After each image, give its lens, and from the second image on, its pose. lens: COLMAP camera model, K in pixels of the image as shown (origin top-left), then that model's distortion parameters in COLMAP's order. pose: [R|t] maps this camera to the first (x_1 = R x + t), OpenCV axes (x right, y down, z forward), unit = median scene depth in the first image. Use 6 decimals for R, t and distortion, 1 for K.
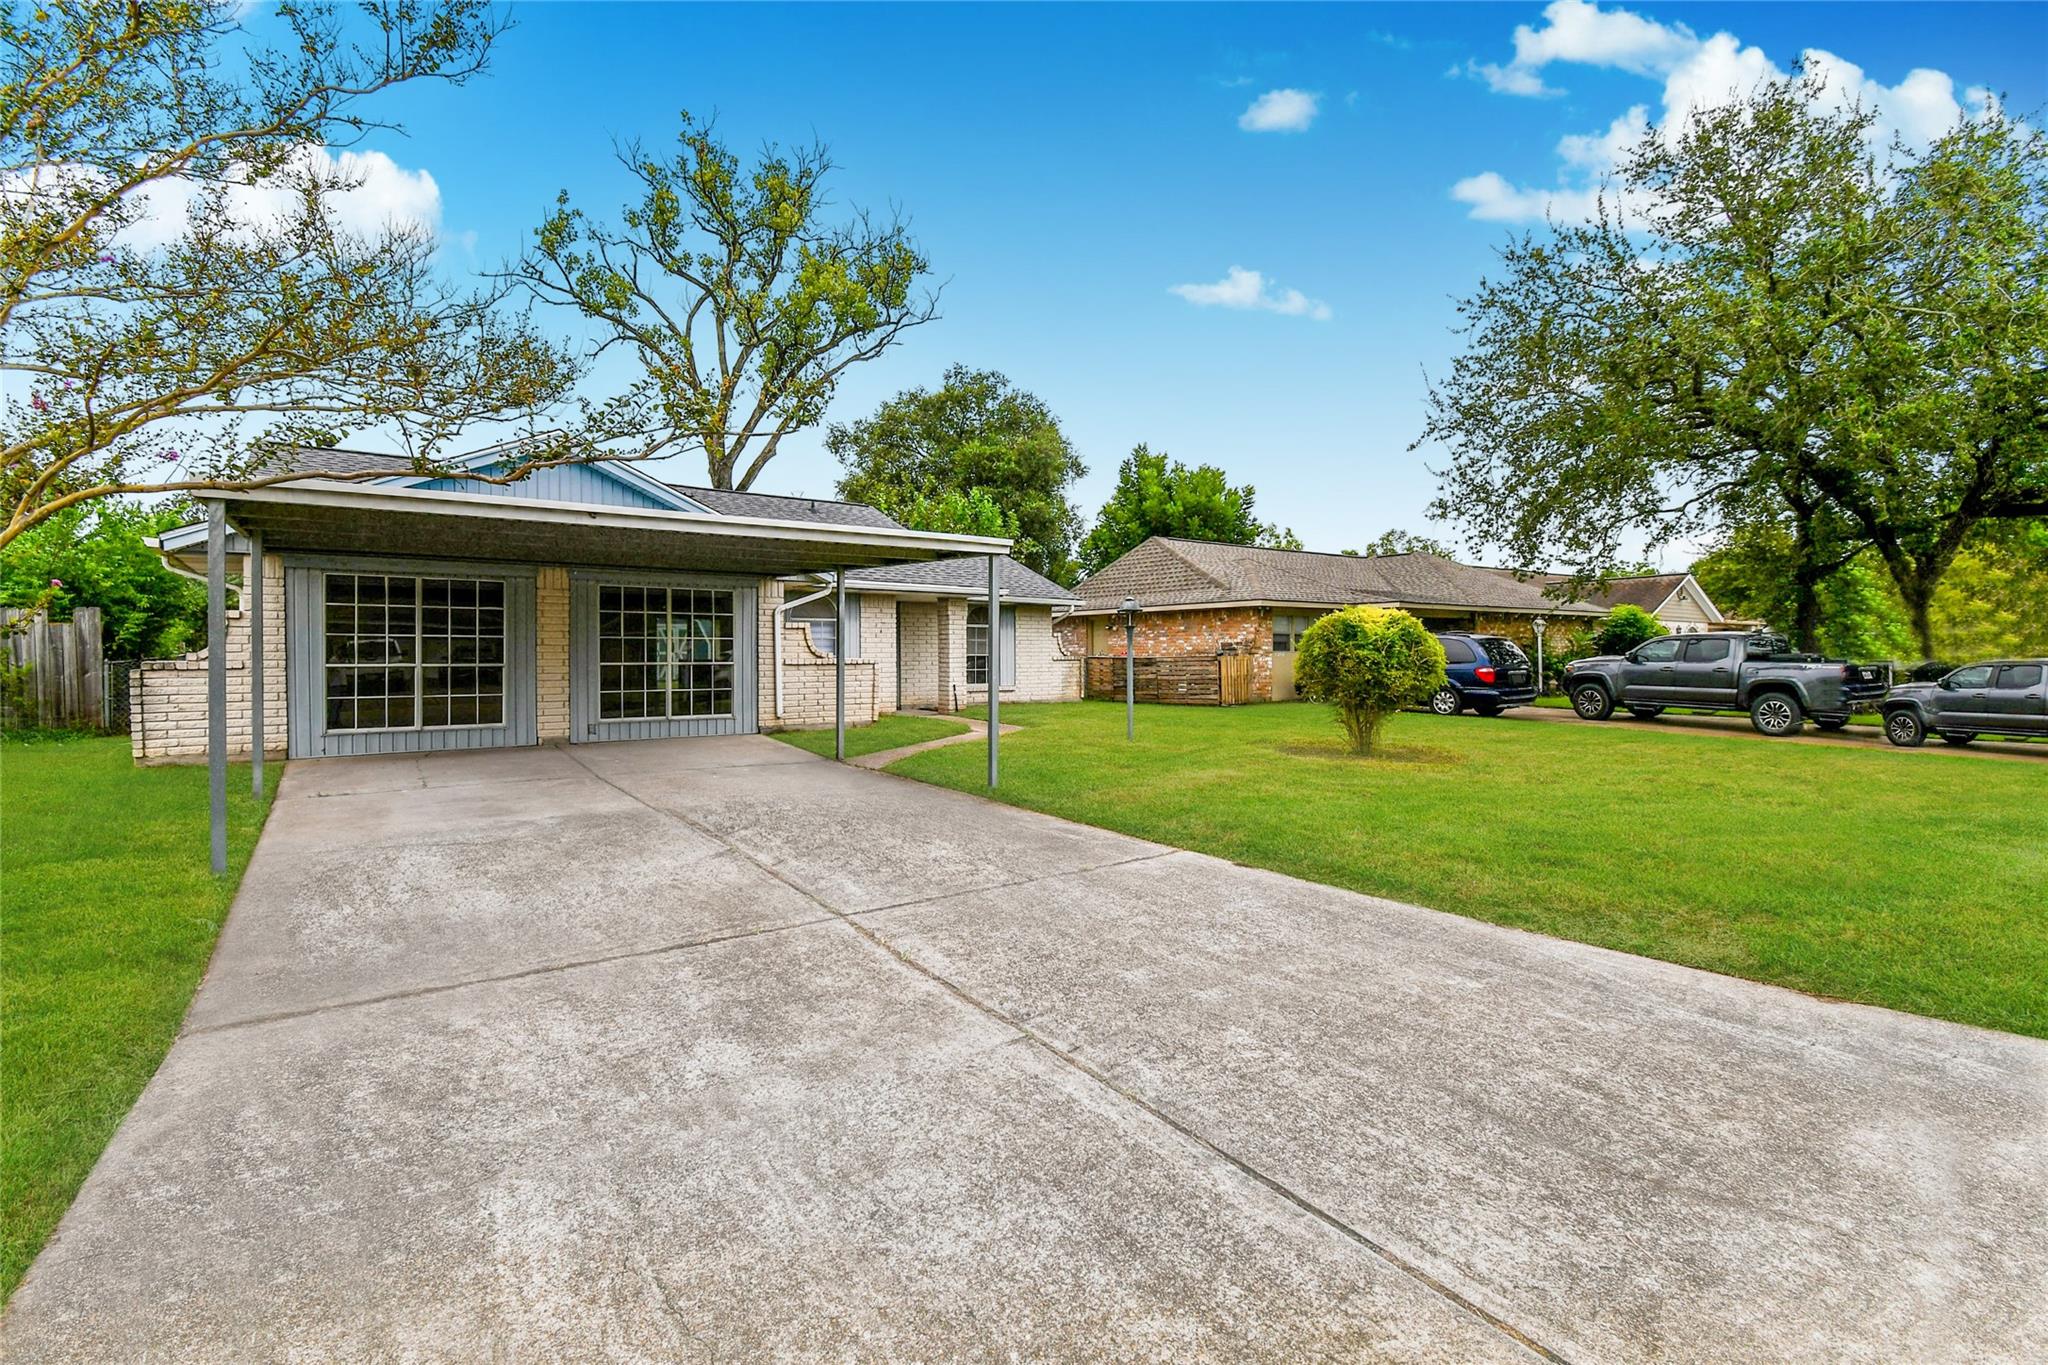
lens RADIAL K [[900.0, 0, 1026.9], [0, 900.0, 655.2], [0, 0, 1]] dist [0.000892, -0.000126]
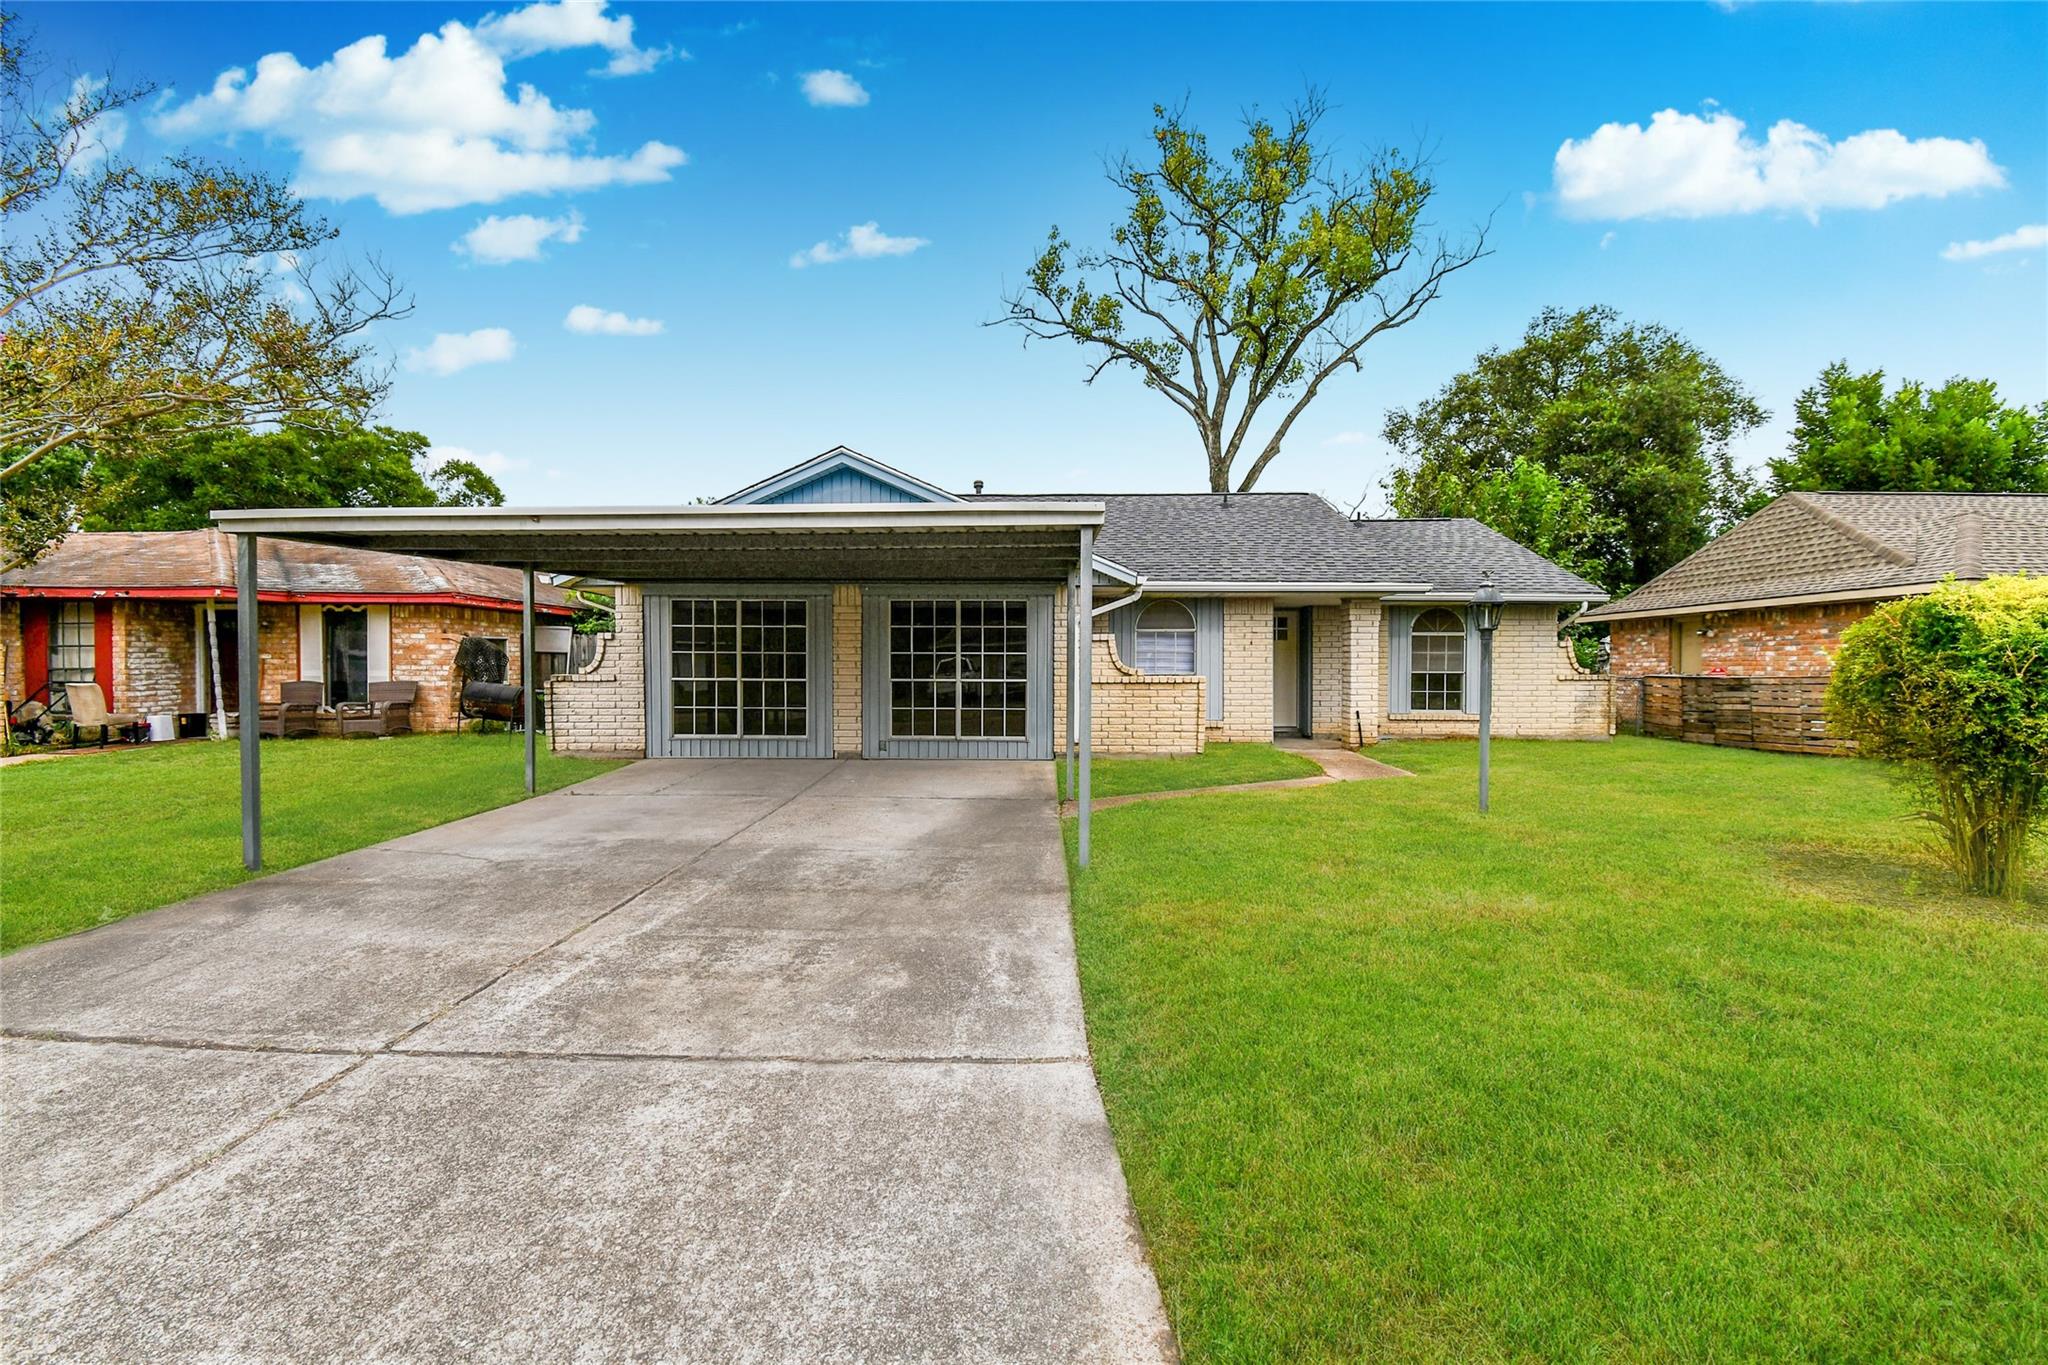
lens RADIAL K [[903.0, 0, 1012.1], [0, 903.0, 683.5], [0, 0, 1]] dist [0.026071, -0.030567]
pose [[0.783984, 0.013804, -0.620627, 0.142602], [-0.004253, 0.999849, 0.016866, -0.002174], [0.620766, -0.010583, 0.783924, 0.176784]]
